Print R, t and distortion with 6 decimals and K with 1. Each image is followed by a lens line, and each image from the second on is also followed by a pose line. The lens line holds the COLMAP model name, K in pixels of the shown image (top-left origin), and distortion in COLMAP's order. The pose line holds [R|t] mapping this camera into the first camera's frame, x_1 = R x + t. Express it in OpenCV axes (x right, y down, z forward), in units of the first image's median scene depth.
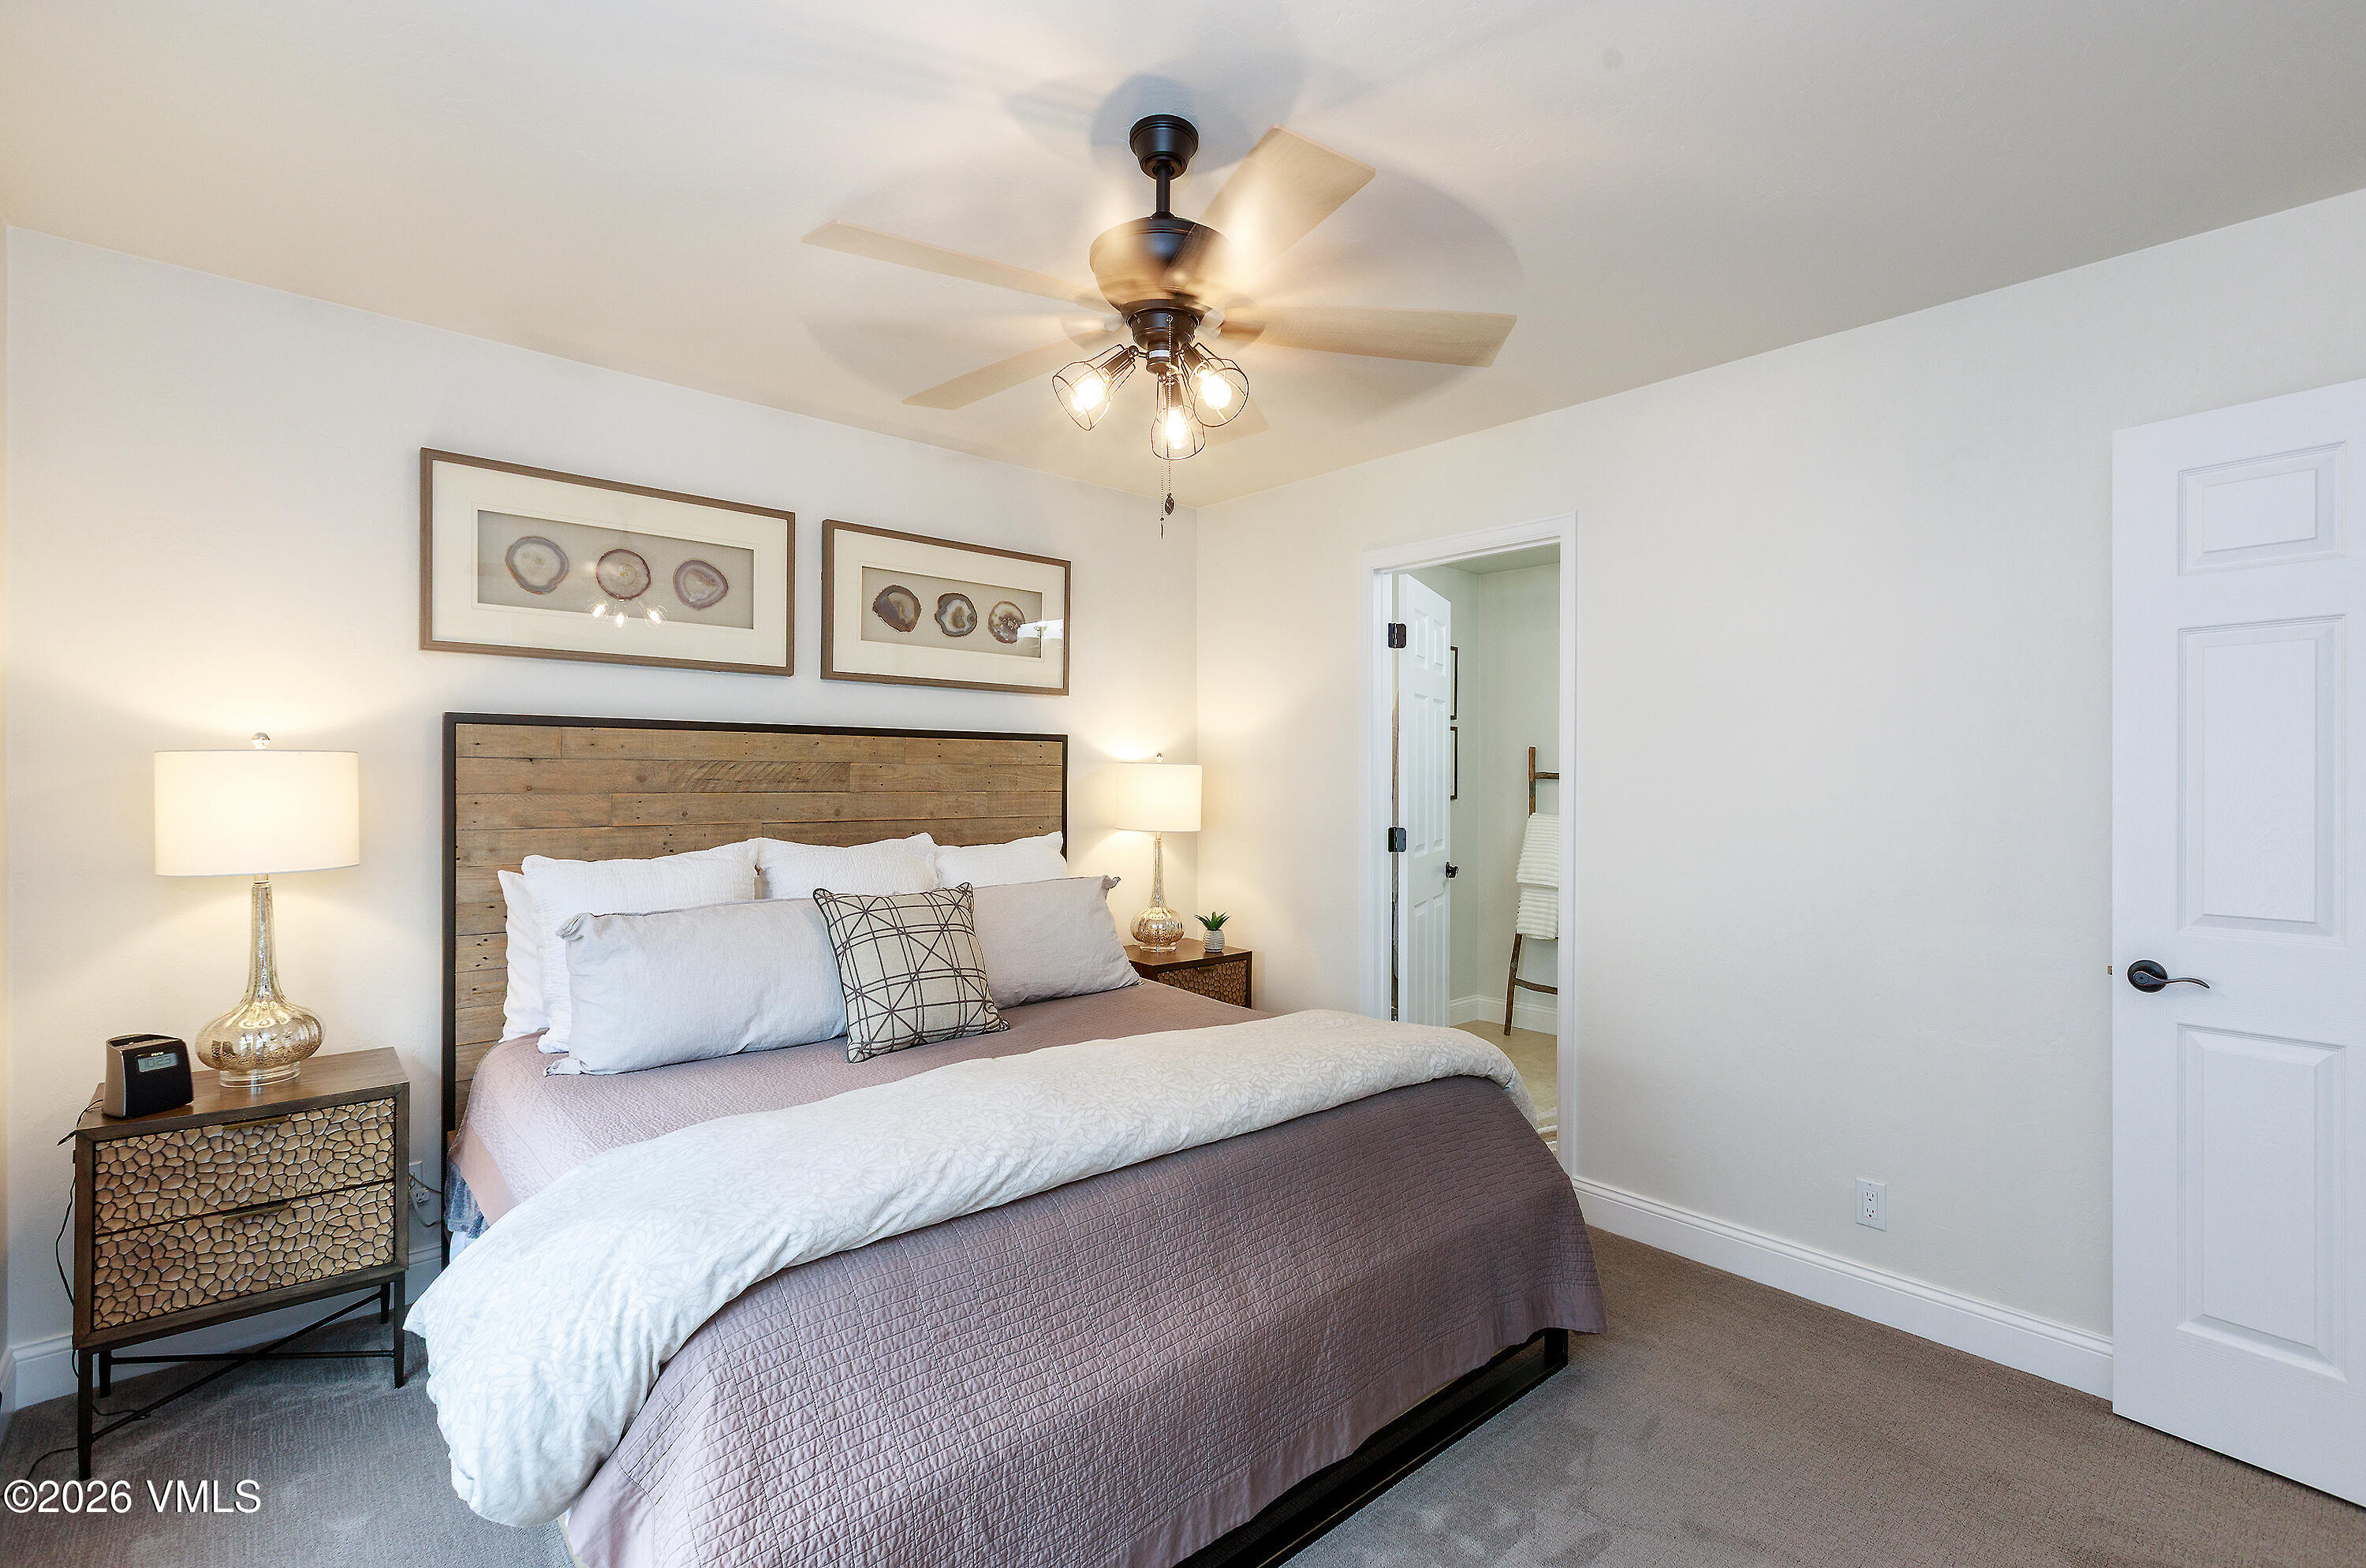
lens RADIAL K [[1057.0, 0, 1181.3], [0, 1057.0, 782.2], [0, 0, 1]] dist [0.000902, 0.000023]
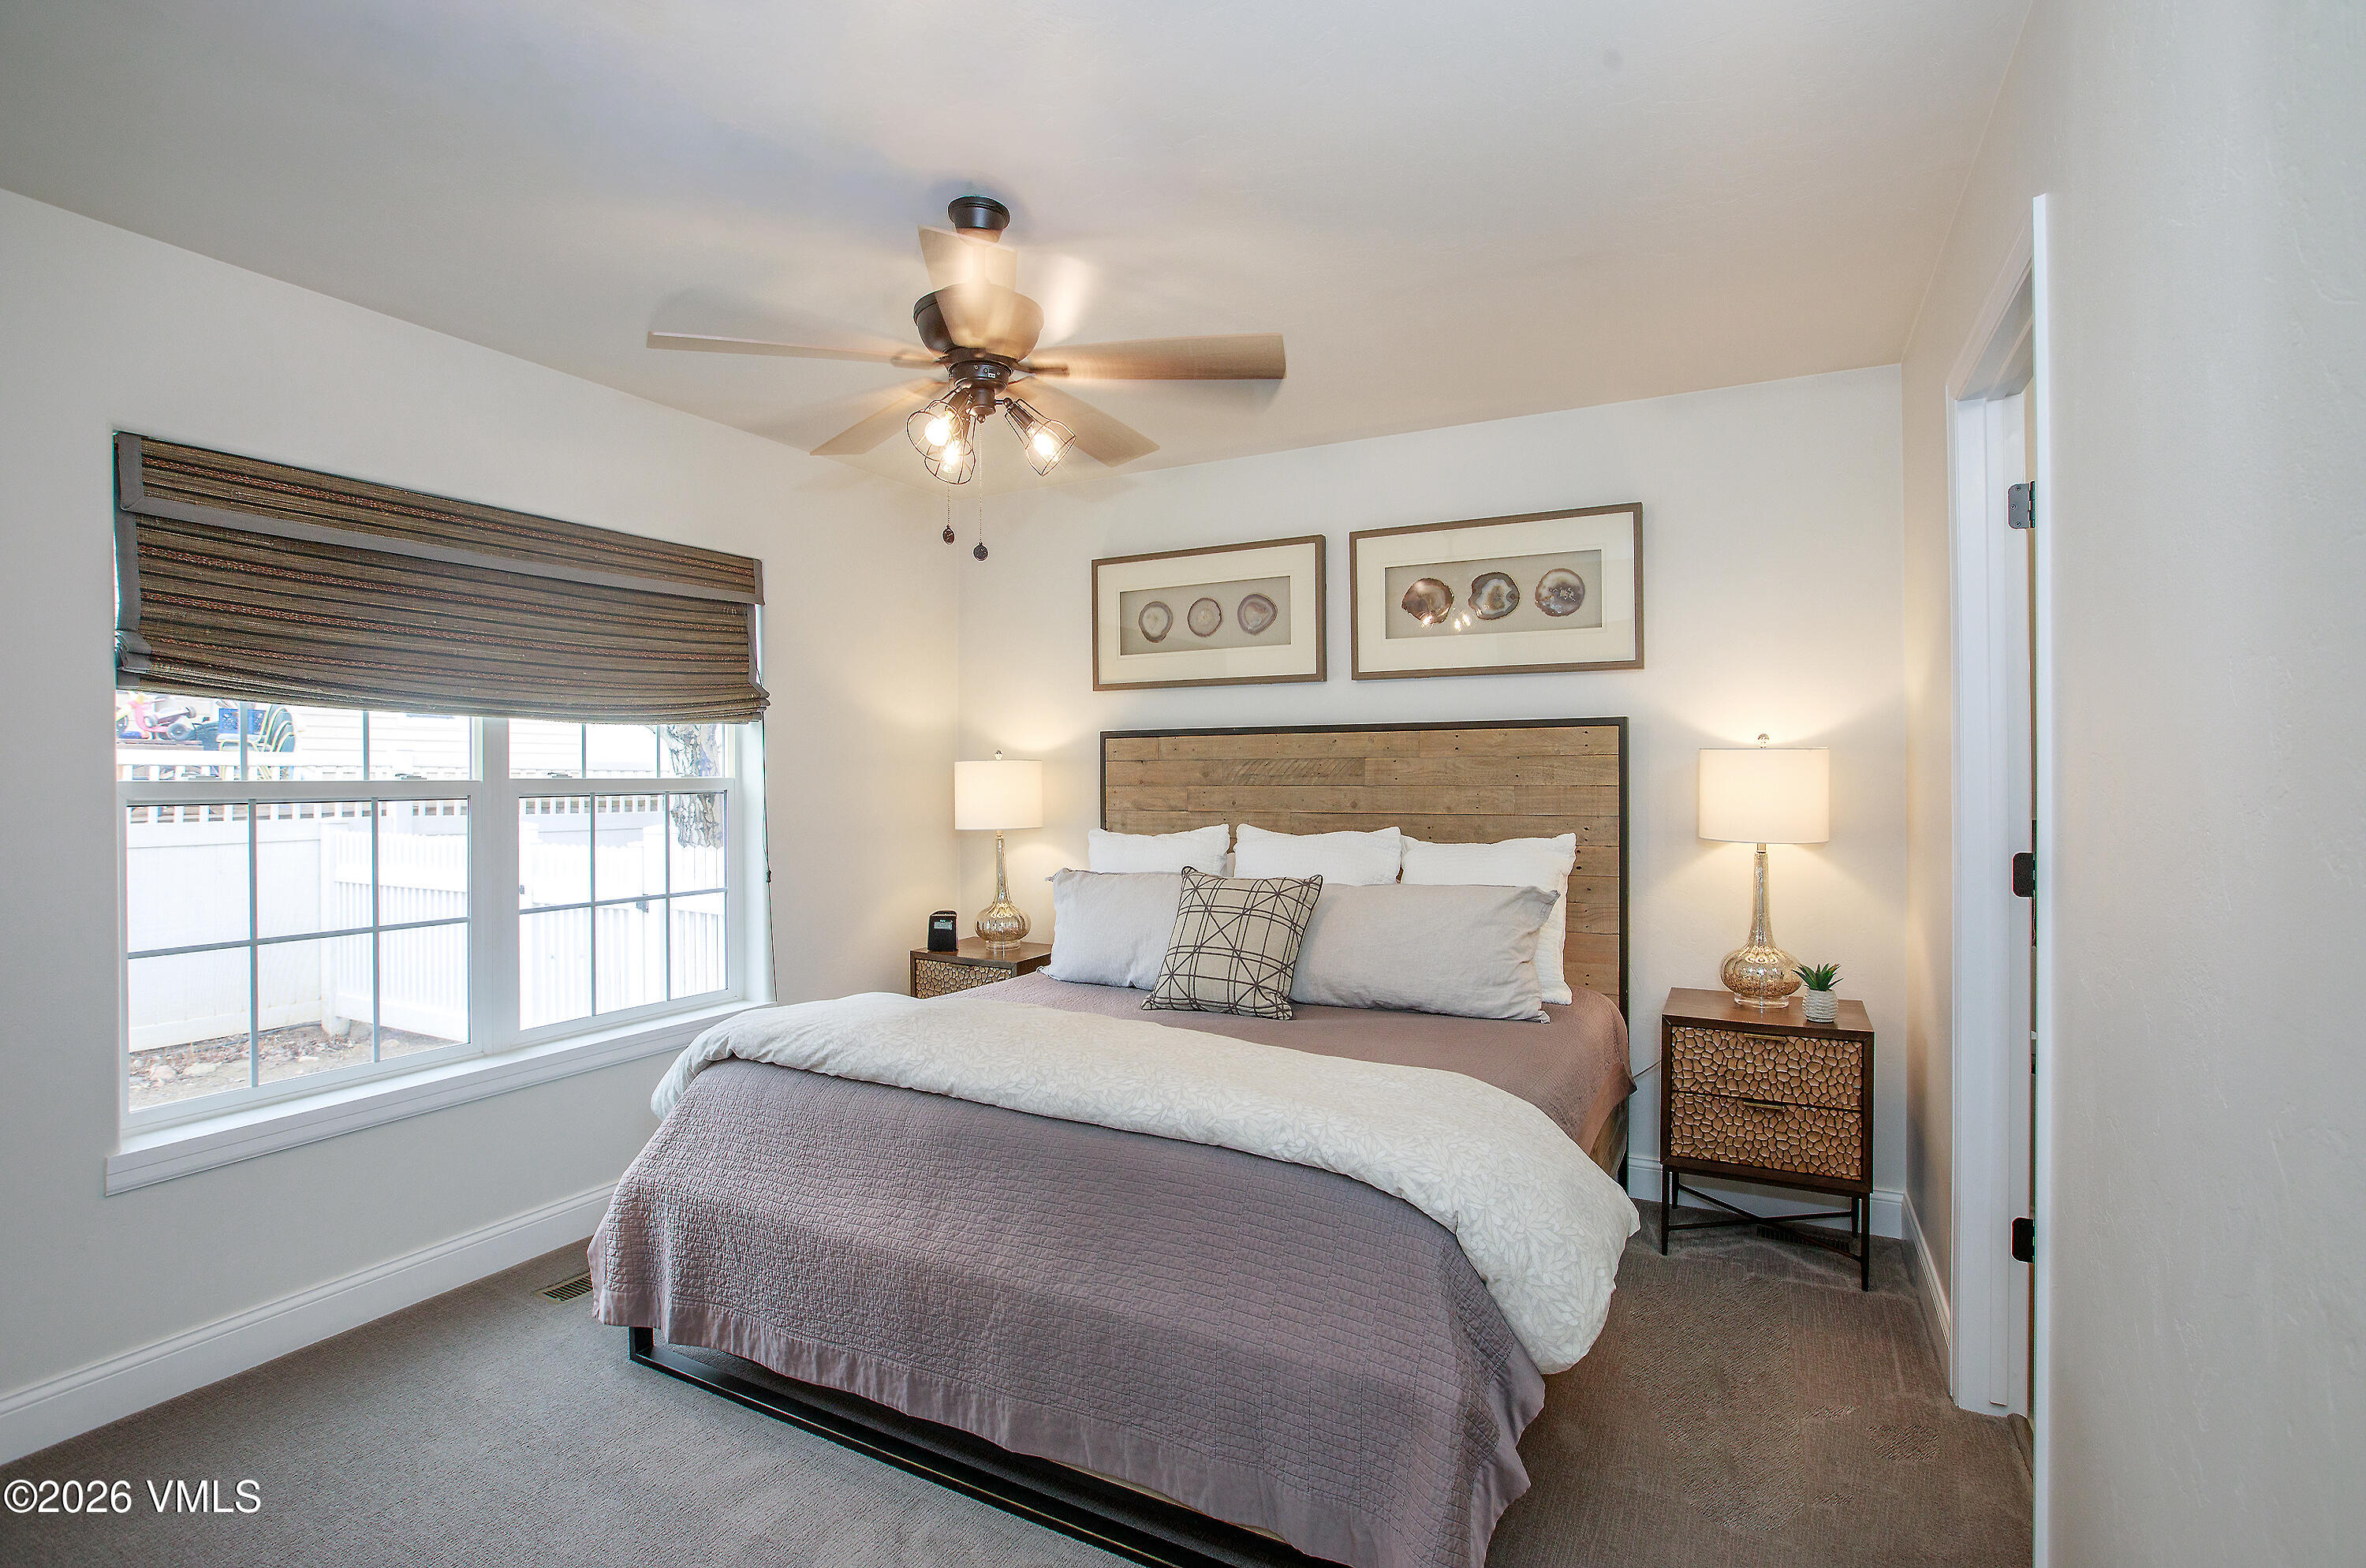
lens RADIAL K [[1105.3, 0, 1177.9], [0, 1105.3, 779.0], [0, 0, 1]] dist [-0.053203, 0.000207]
pose [[0.350586, -0.003245, -0.936525, 0.680095], [0.004098, 0.999990, -0.001931, 0.004131], [0.936522, -0.003161, 0.350596, 0.460229]]
